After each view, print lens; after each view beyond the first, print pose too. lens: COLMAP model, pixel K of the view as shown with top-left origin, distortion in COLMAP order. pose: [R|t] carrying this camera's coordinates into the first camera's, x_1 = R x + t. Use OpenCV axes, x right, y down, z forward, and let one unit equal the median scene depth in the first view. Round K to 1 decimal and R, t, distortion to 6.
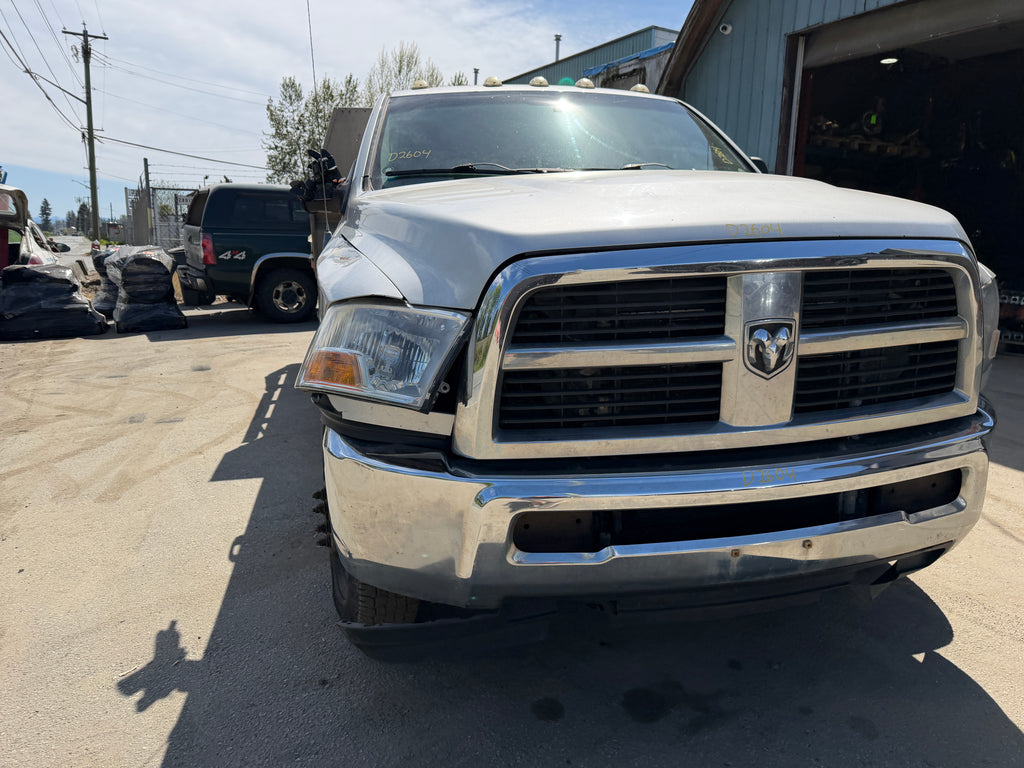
lens RADIAL K [[721.9, 0, 514.4], [0, 721.9, 390.9], [0, 0, 1]] dist [0.031240, -0.040299]
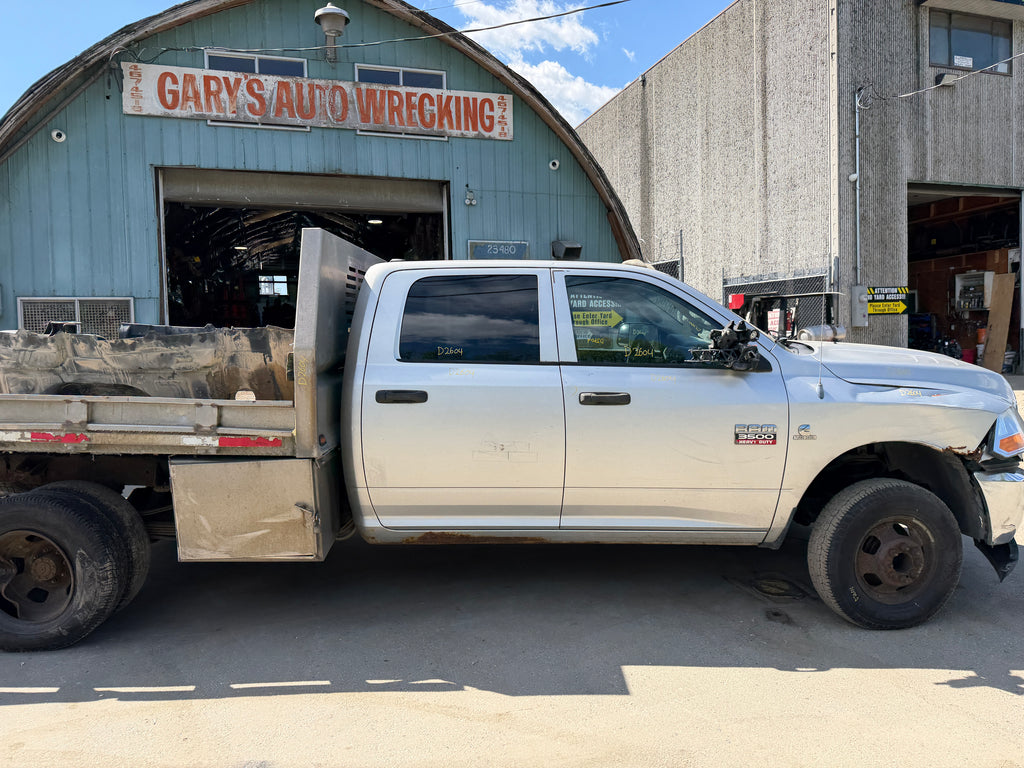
lens RADIAL K [[721.9, 0, 516.9], [0, 721.9, 388.2], [0, 0, 1]] dist [0.031240, -0.040299]
pose [[0.208174, -0.077194, 0.975041, -1.448620], [0.220500, 0.974922, 0.030107, -0.316561], [-0.952913, 0.208729, 0.219974, 1.029776]]
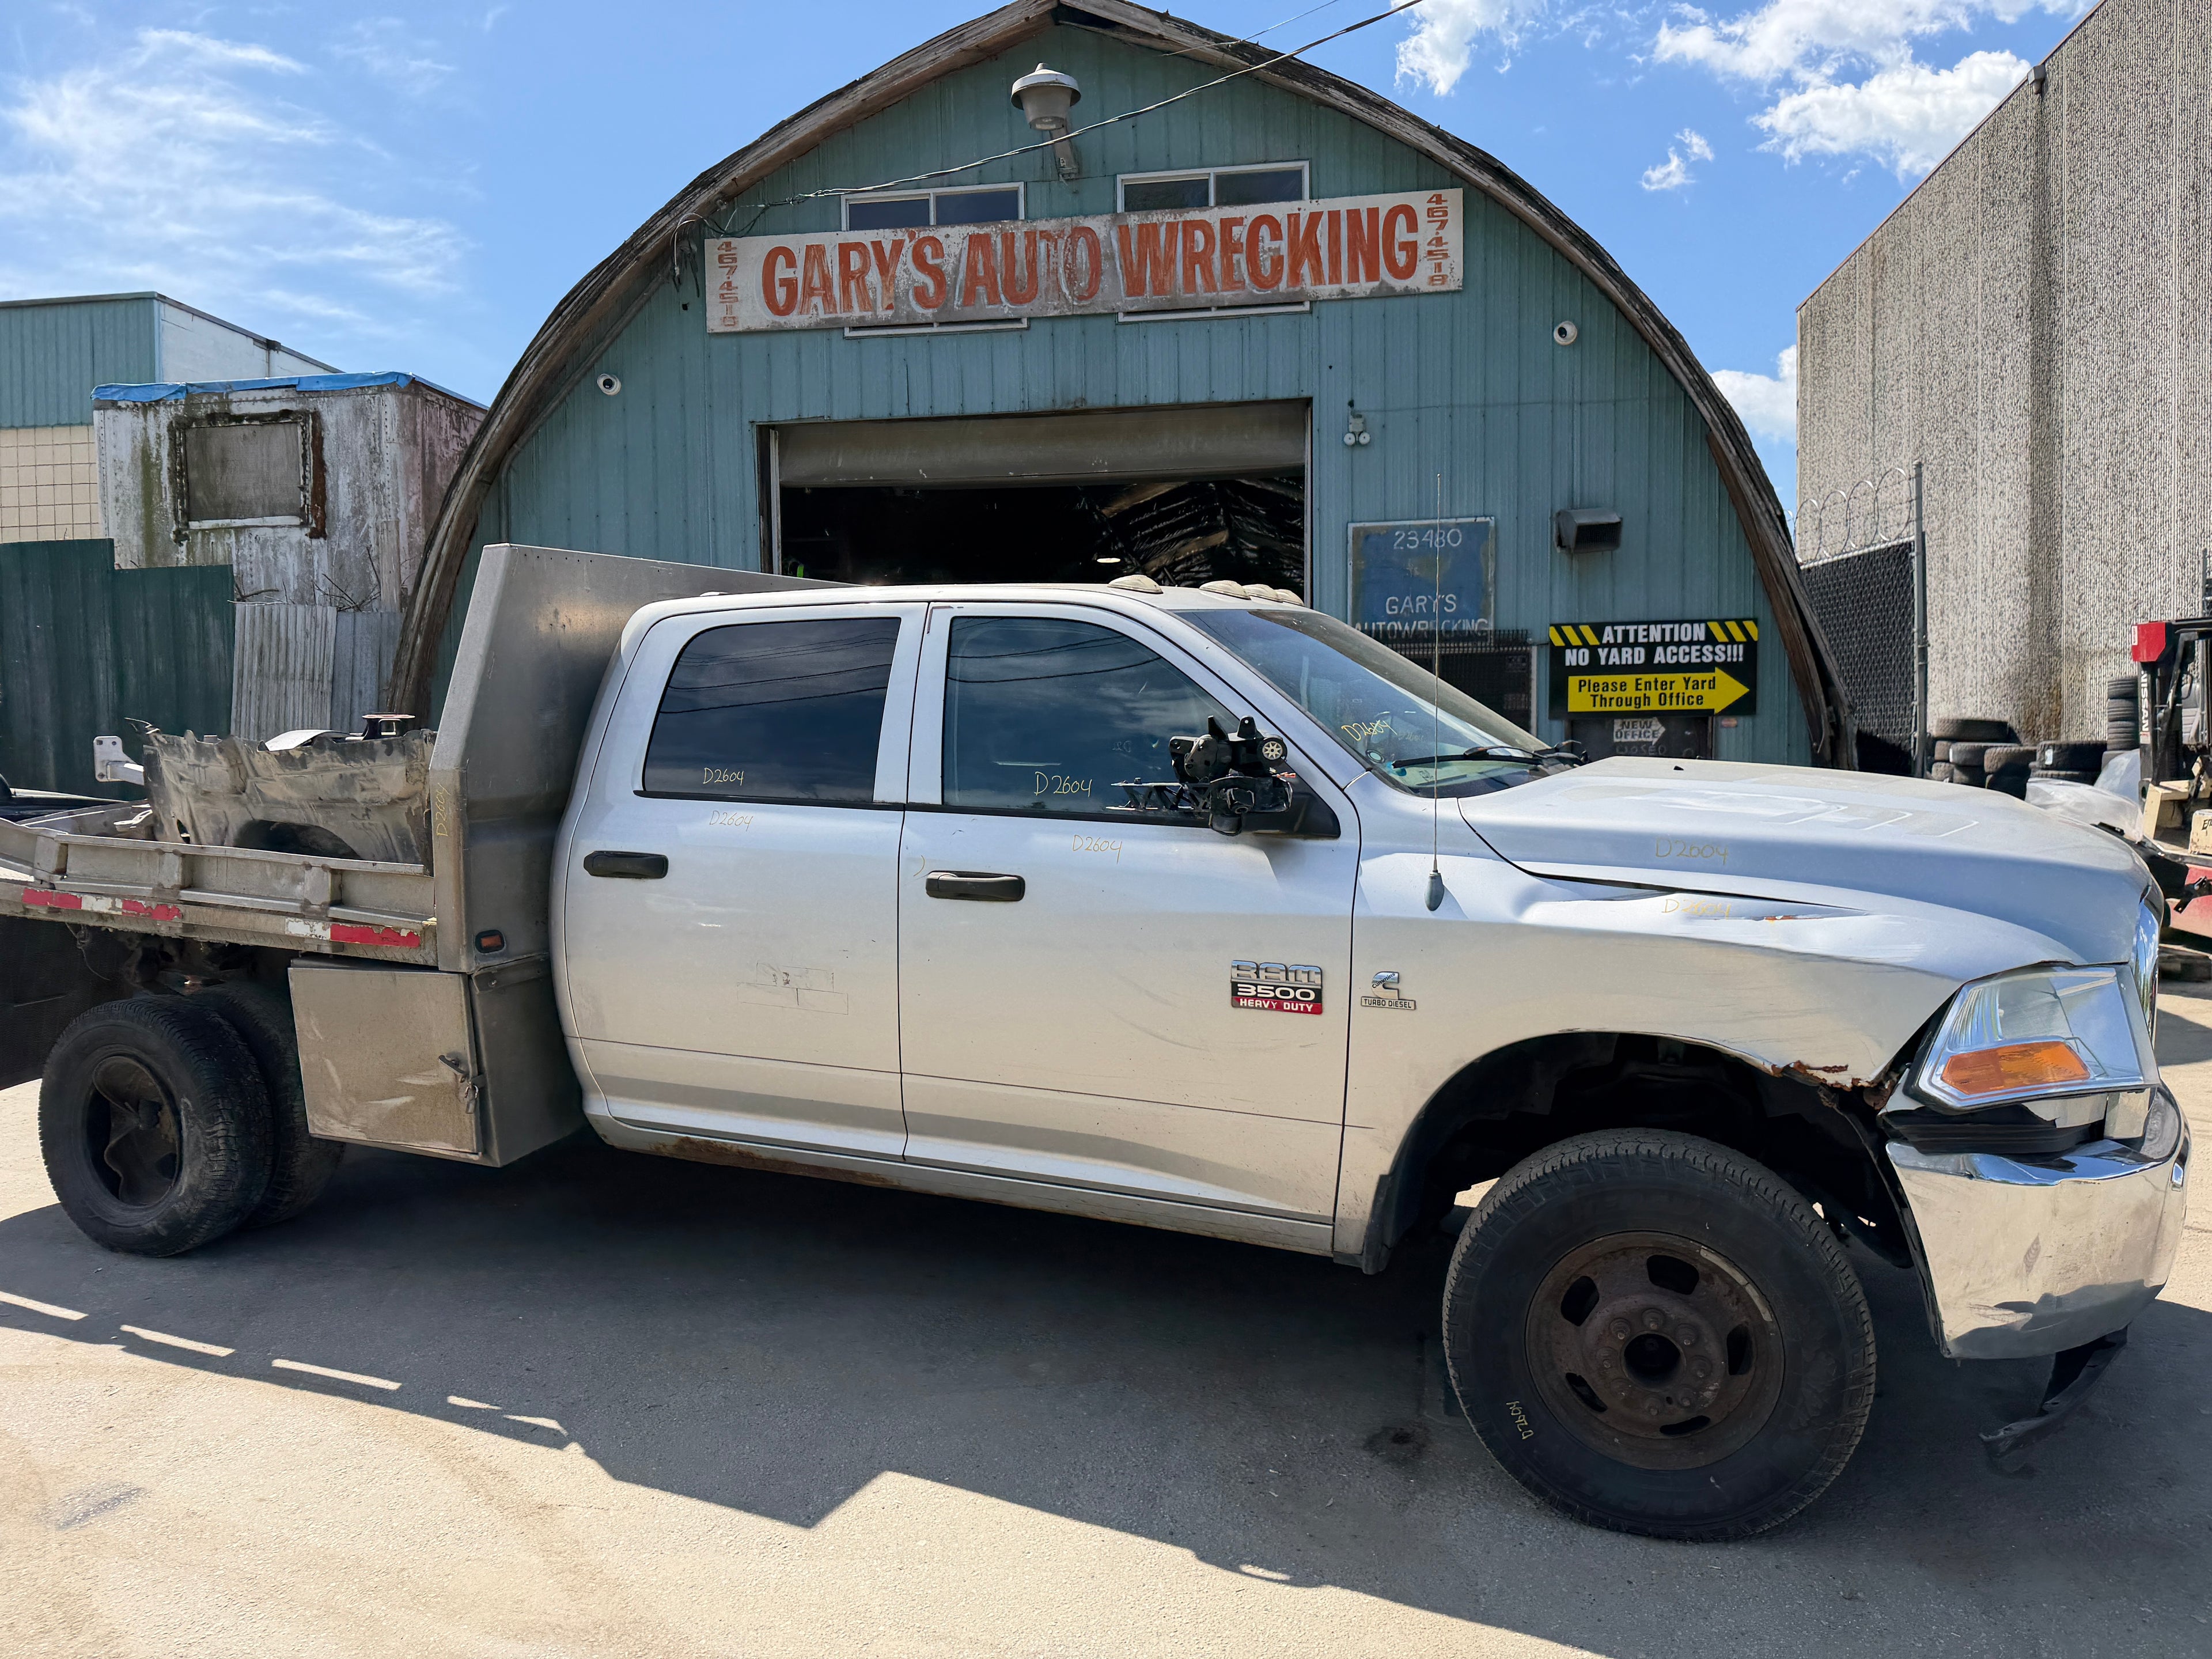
lens RADIAL K [[1559.4, 0, 1112.2], [0, 1559.4, 832.5], [0, 0, 1]] dist [0.031240, -0.040299]
pose [[0.614230, -0.059435, 0.786886, -1.121802], [0.180650, 0.981270, -0.066895, -0.177199], [-0.768172, 0.183240, 0.613462, 0.365419]]
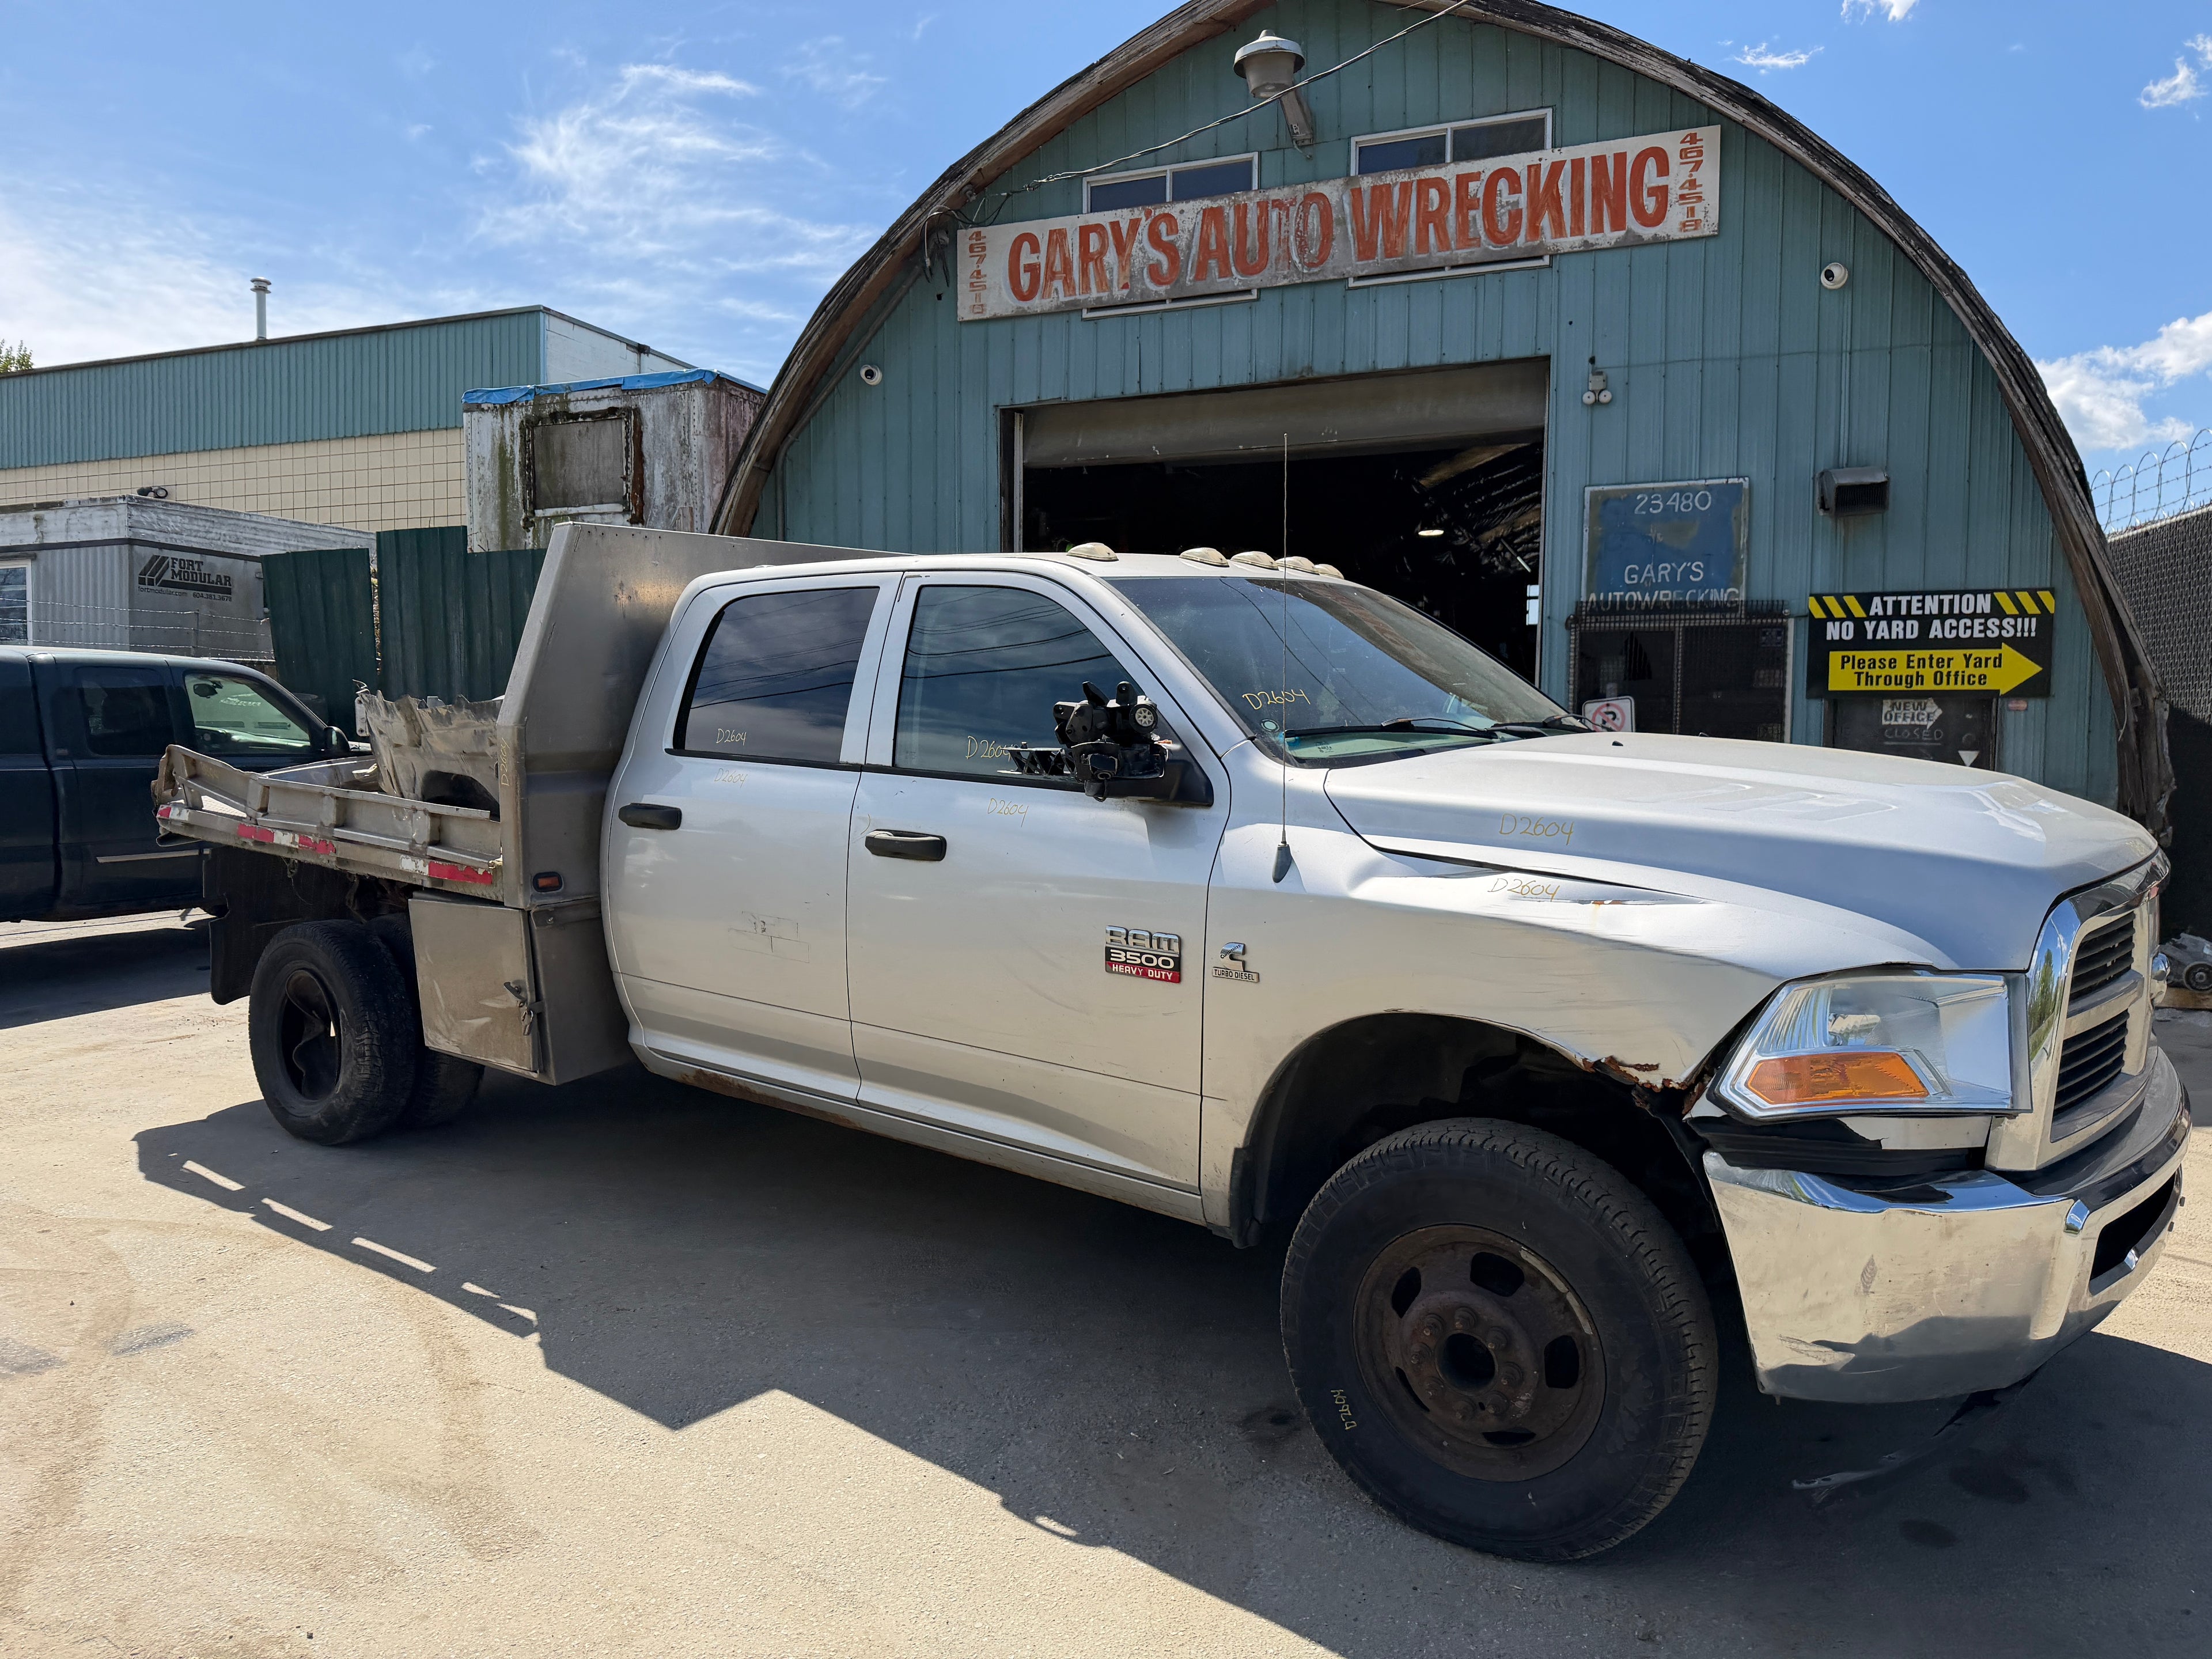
lens RADIAL K [[1559.4, 0, 1111.7], [0, 1559.4, 831.3], [0, 0, 1]] dist [0.031240, -0.040299]
pose [[0.786520, -0.047112, 0.615765, -0.894878], [0.131022, 0.987117, -0.091831, -0.113724], [-0.603505, 0.152905, 0.782561, 0.126173]]
